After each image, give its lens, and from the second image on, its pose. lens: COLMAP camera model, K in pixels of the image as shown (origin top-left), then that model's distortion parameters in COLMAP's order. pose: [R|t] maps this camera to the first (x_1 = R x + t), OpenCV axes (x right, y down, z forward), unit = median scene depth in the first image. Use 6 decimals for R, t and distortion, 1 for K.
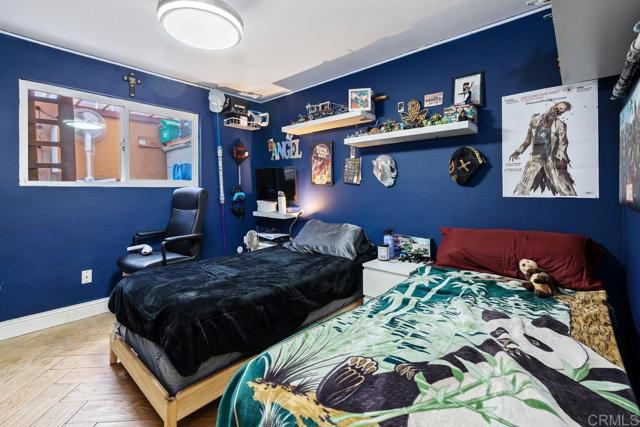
lens RADIAL K [[282.3, 0, 318.4], [0, 282.3, 193.0], [0, 0, 1]] dist [0.000154, -0.000004]
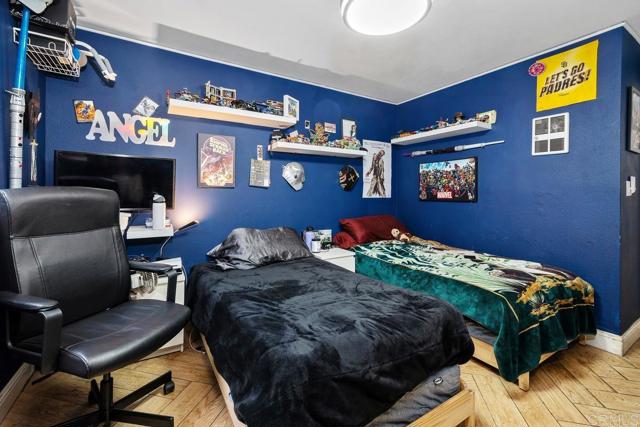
lens RADIAL K [[282.3, 0, 318.4], [0, 282.3, 193.0], [0, 0, 1]] dist [0.000154, -0.000004]
pose [[0.288680, 0.001190, 0.957425, -0.818010], [0.003718, 0.999990, -0.002364, -0.009862], [-0.957419, 0.004242, 0.288672, 0.587770]]
